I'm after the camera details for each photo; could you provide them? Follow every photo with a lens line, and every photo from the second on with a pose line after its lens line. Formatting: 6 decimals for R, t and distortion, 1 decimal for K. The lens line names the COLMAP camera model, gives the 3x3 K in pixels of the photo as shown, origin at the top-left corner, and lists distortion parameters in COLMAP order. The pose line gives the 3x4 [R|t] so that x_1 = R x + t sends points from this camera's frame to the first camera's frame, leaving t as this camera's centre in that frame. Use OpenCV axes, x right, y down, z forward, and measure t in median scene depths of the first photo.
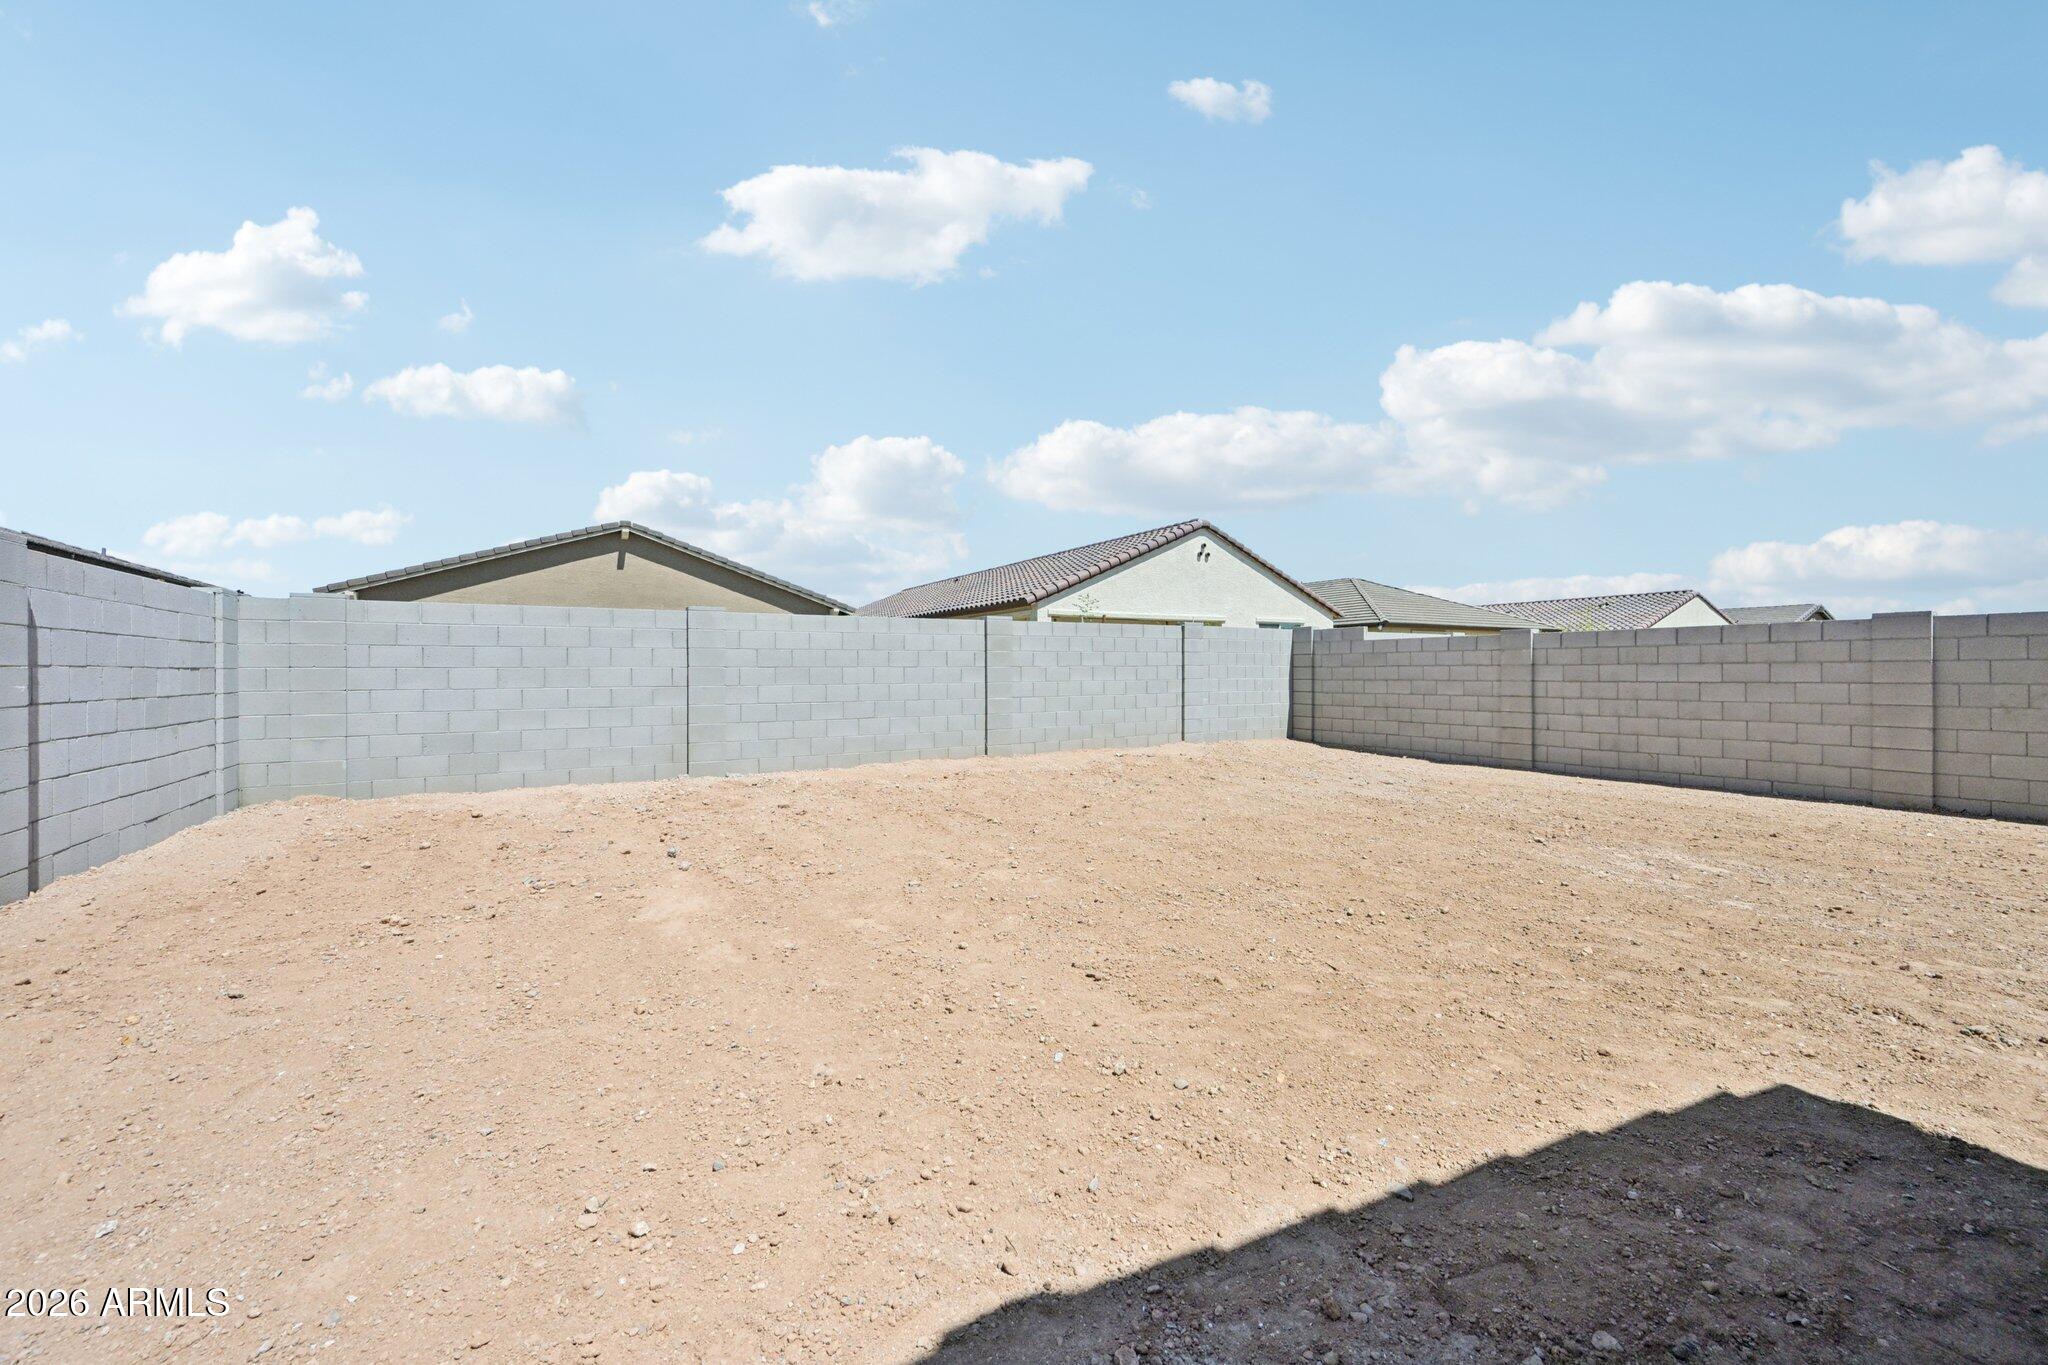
lens RADIAL K [[809.5, 0, 1022.5], [0, 809.5, 677.5], [0, 0, 1]] dist [-0.000787, 0.000294]
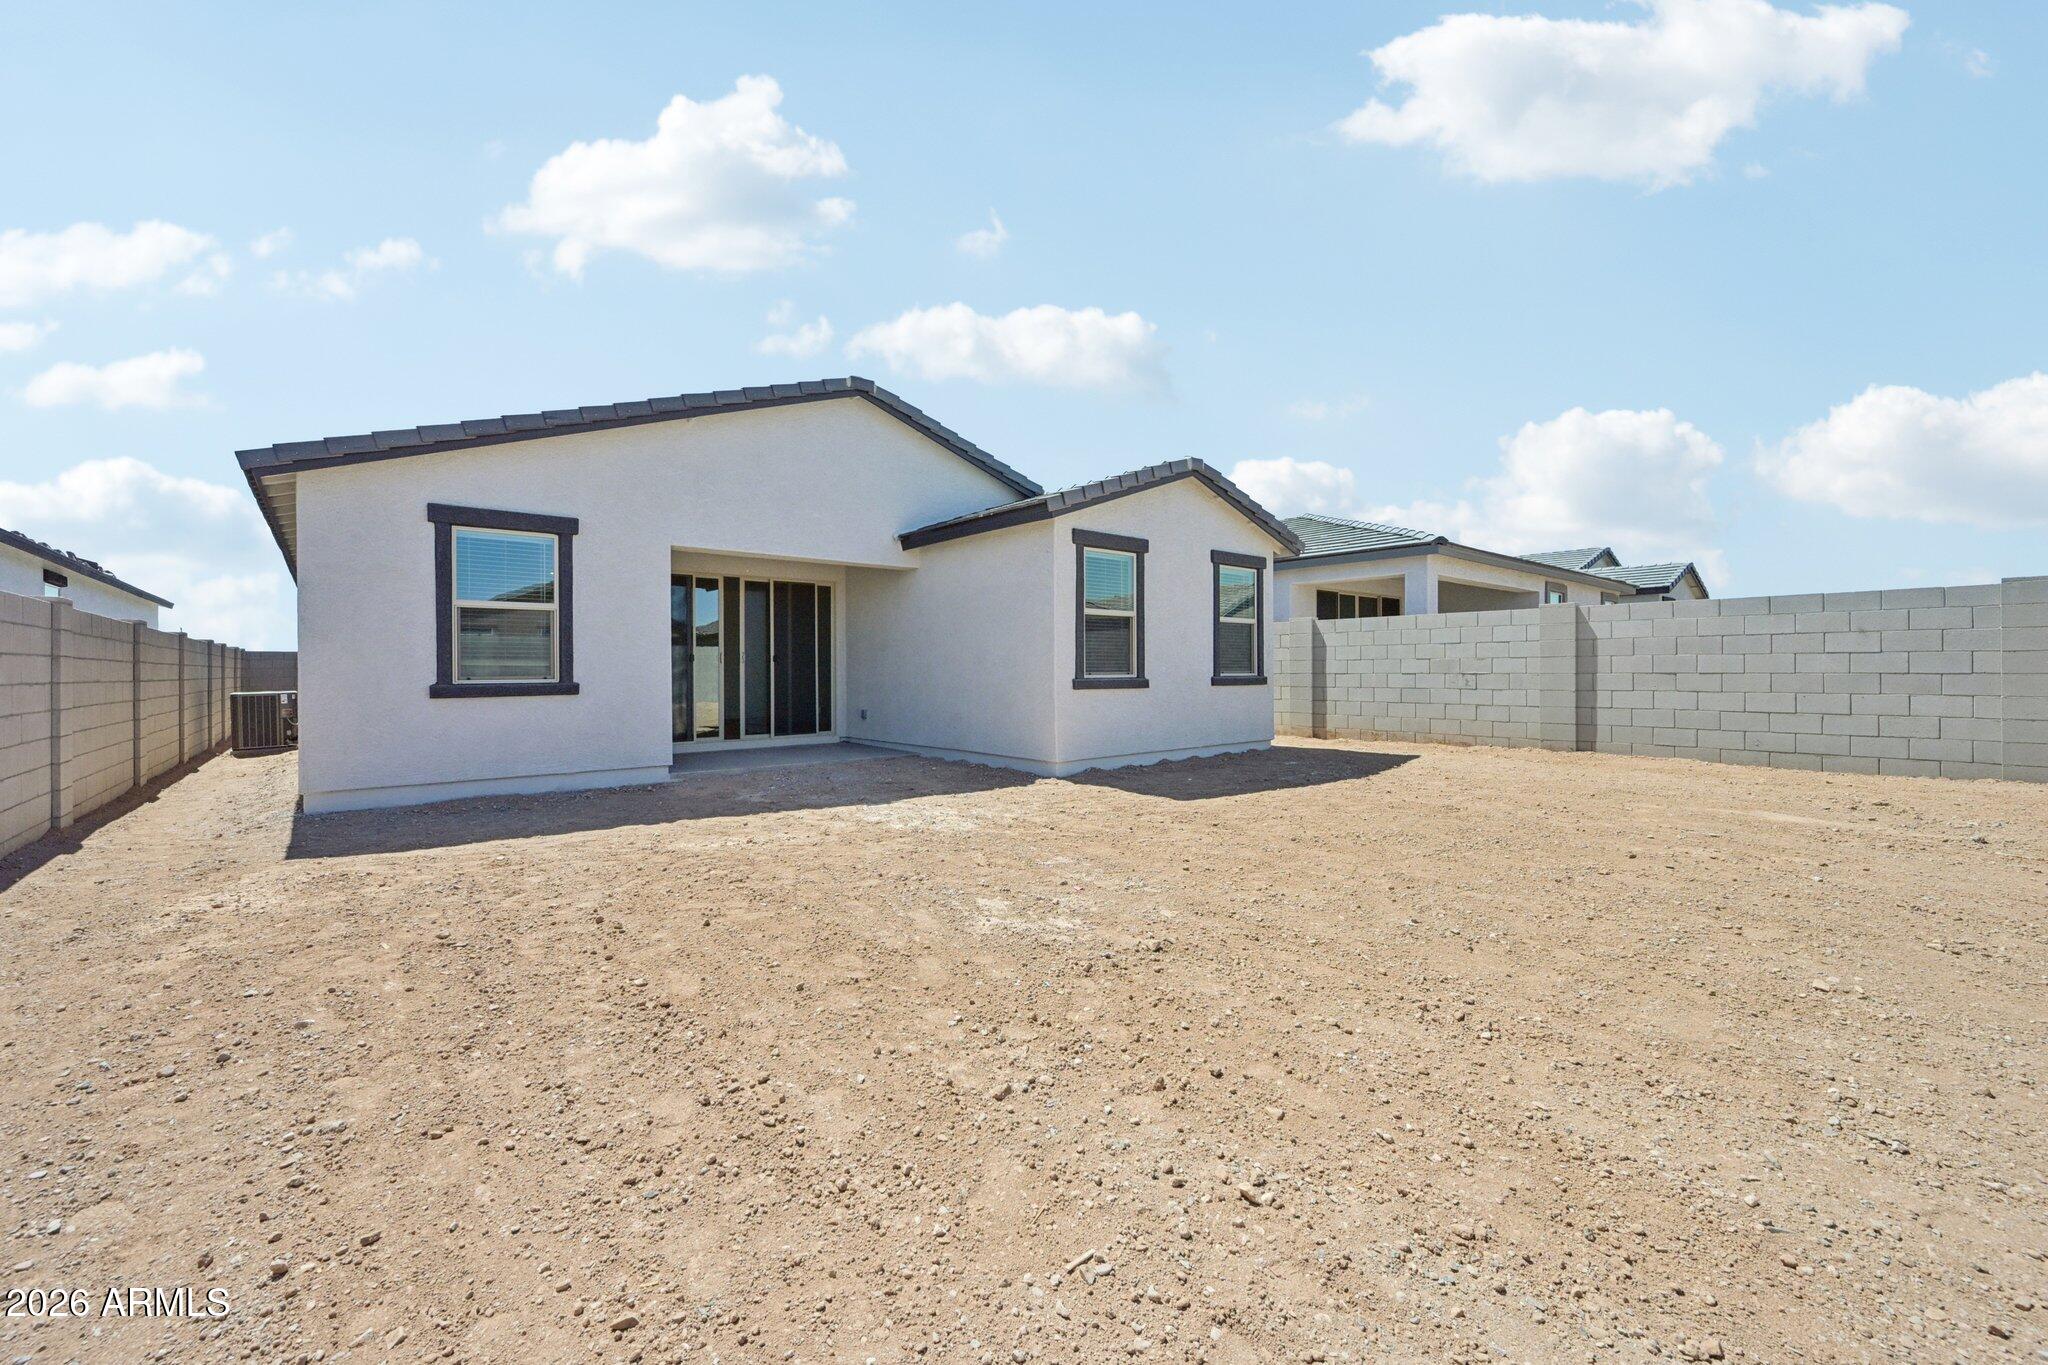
lens RADIAL K [[809.5, 0, 1022.5], [0, 809.5, 677.5], [0, 0, 1]] dist [-0.000787, 0.000294]
pose [[1.000000, -0.000578, 0.000393, -0.666468], [0.000578, 1.000000, 0.000275, -0.070499], [-0.000393, -0.000275, 1.000000, 0.313508]]
